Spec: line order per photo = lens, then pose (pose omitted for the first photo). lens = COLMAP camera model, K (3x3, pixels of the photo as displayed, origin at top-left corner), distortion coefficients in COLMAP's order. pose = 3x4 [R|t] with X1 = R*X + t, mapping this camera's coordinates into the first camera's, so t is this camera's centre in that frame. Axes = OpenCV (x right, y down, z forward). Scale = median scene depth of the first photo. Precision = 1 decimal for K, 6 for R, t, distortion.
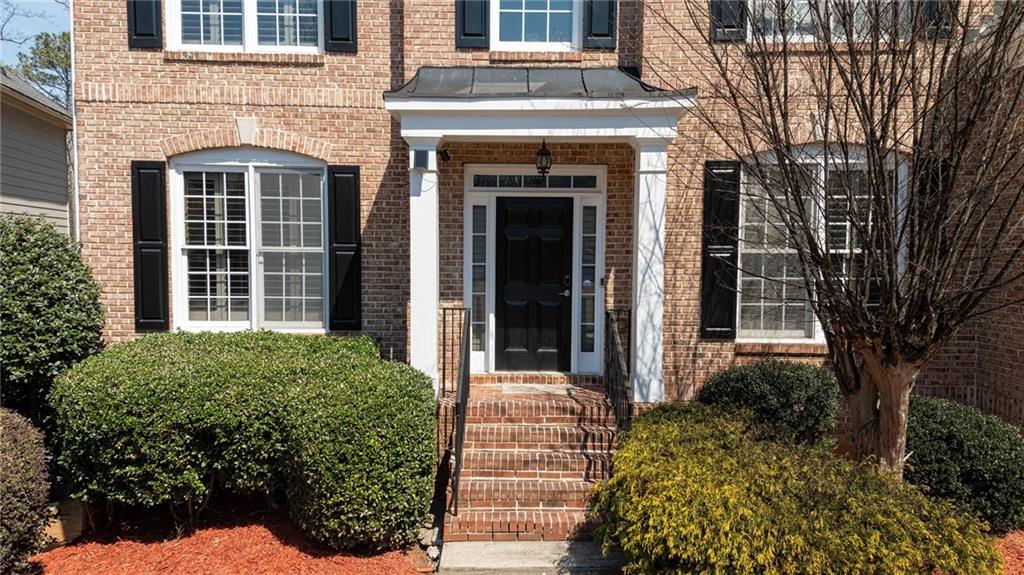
lens RADIAL K [[708.3, 0, 512.0], [0, 708.3, 287.5], [0, 0, 1]] dist [0.068938, -0.000651]
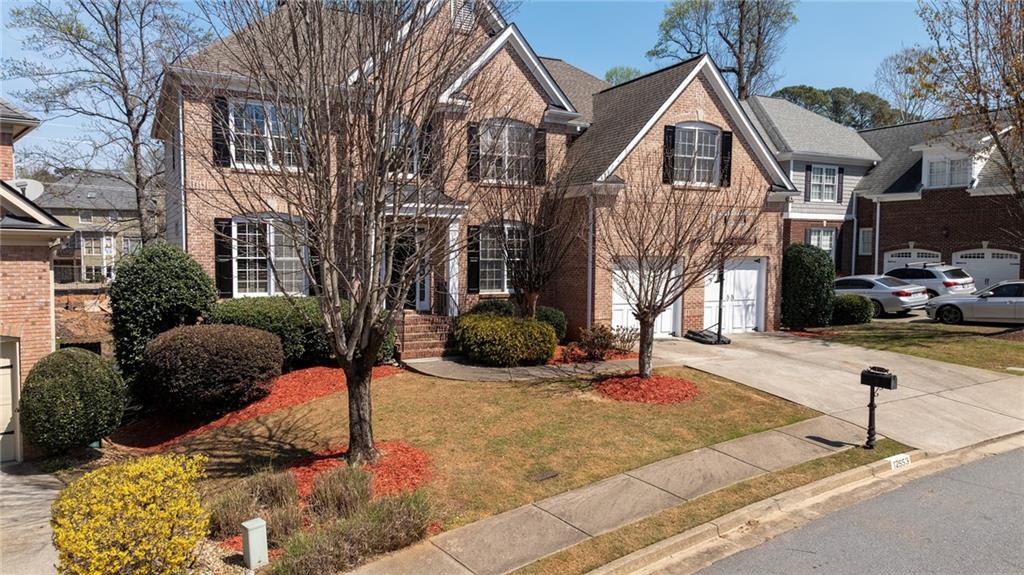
lens RADIAL K [[708.3, 0, 512.0], [0, 708.3, 287.5], [0, 0, 1]] dist [0.068938, -0.000651]
pose [[0.886524, -0.020806, 0.462214, -0.790310], [0.017237, 0.999780, 0.011944, 0.022151], [-0.462361, -0.002621, 0.886688, -1.383460]]
